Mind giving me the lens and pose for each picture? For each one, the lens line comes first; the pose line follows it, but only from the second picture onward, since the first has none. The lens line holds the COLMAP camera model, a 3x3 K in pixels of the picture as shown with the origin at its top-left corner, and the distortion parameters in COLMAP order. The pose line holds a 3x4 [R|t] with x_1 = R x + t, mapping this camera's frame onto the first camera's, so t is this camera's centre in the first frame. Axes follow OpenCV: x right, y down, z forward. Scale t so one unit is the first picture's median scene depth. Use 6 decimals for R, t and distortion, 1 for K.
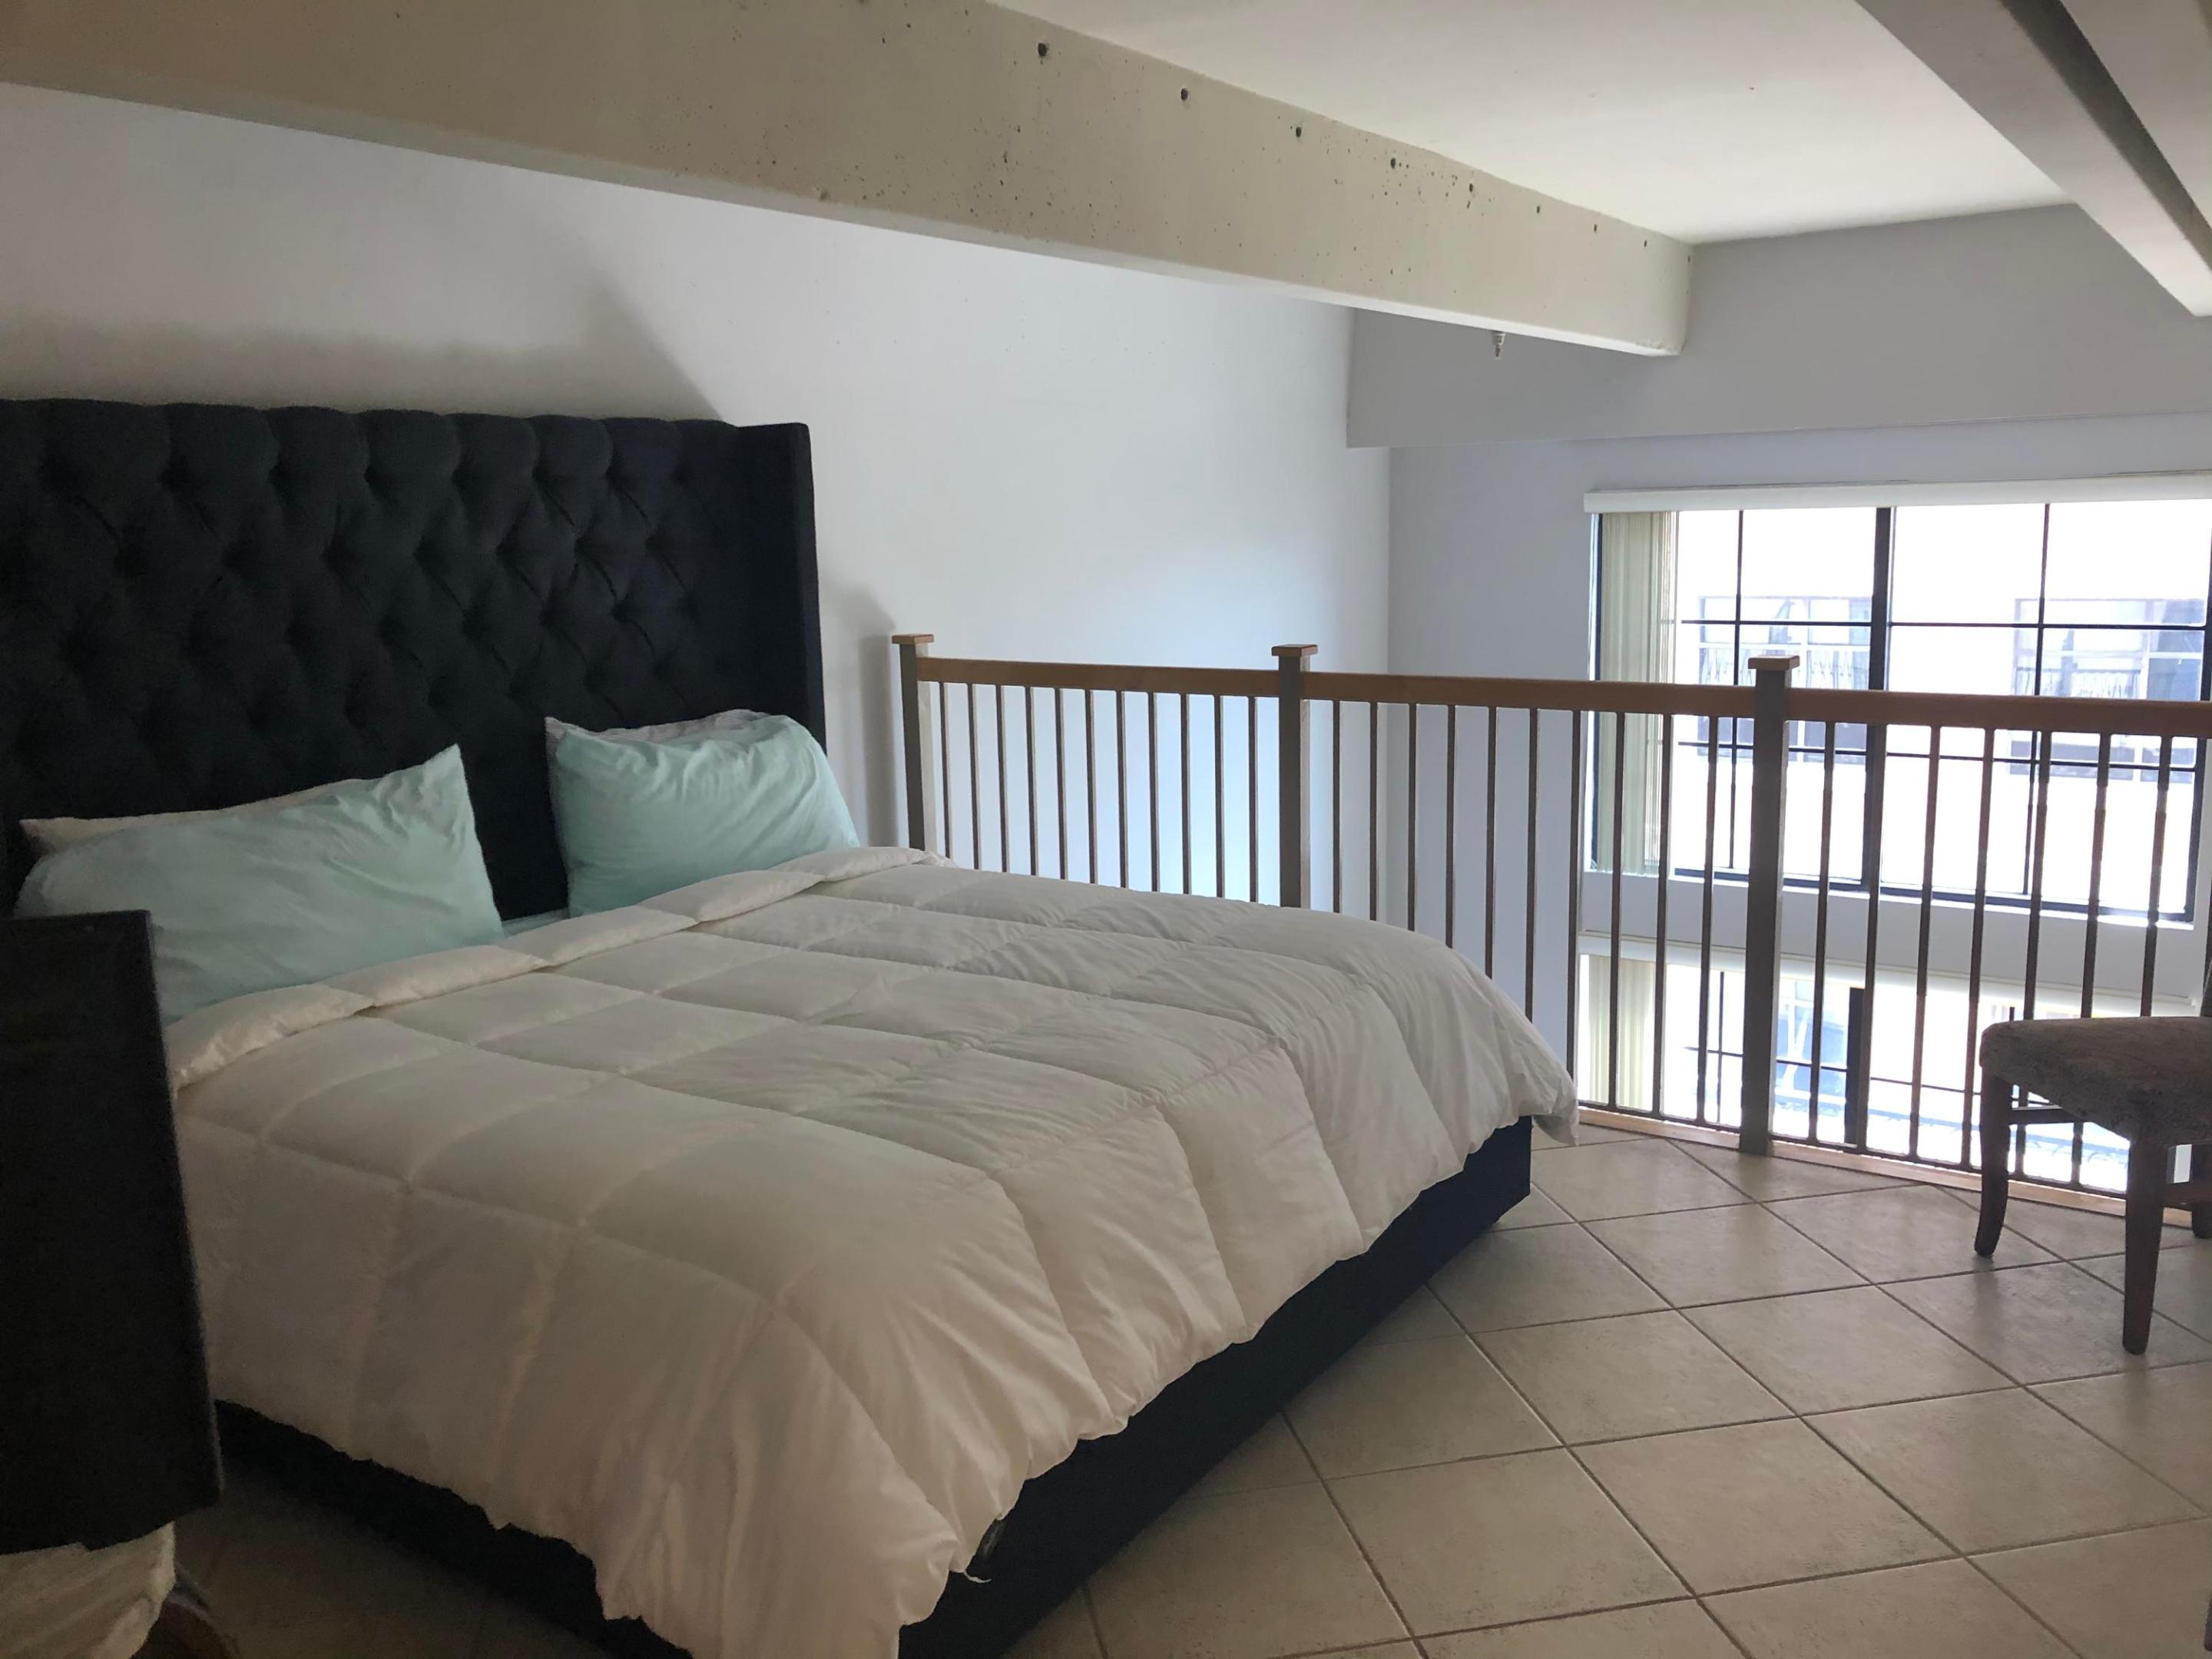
lens RADIAL K [[1805.2, 0, 1101.9], [0, 1805.2, 815.9], [0, 0, 1]] dist [0.033729, -0.033274]
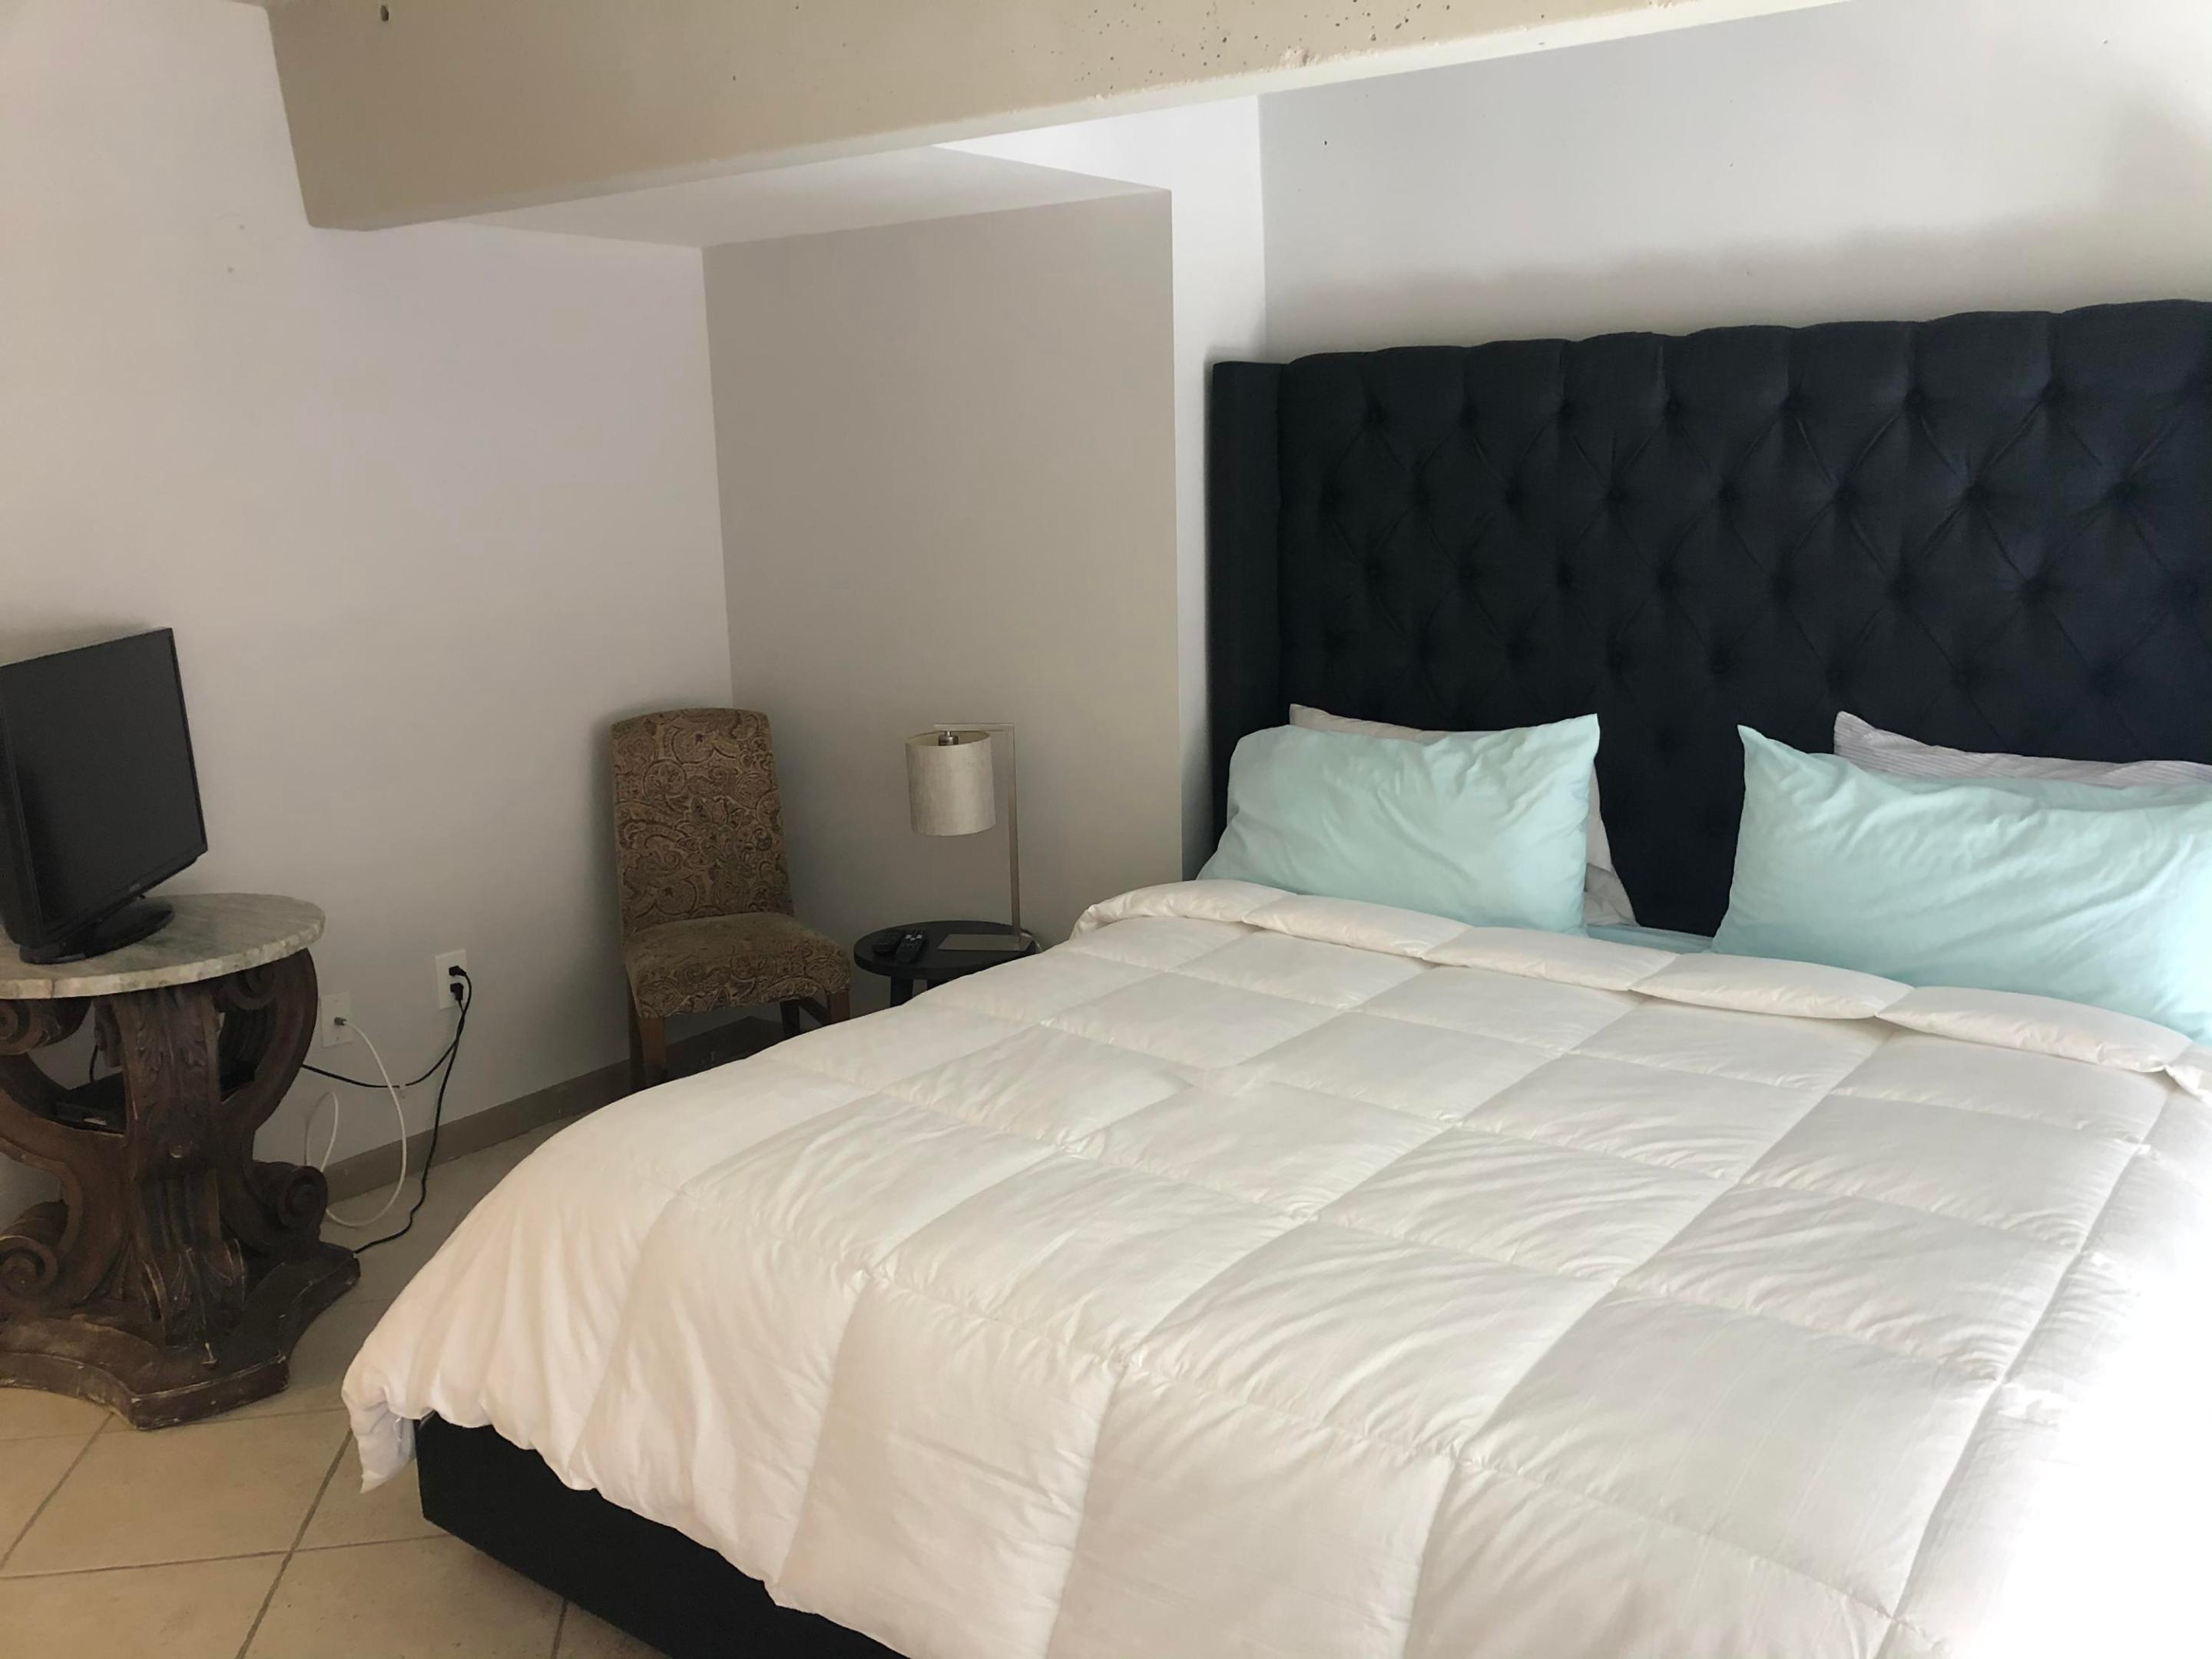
lens RADIAL K [[1805.2, 0, 1101.9], [0, 1805.2, 815.9], [0, 0, 1]] dist [0.033729, -0.033274]
pose [[0.013328, 0.223574, -0.974596, 0.494849], [-0.163794, 0.962005, 0.218446, -0.138896], [0.986404, 0.156722, 0.049442, 0.684679]]
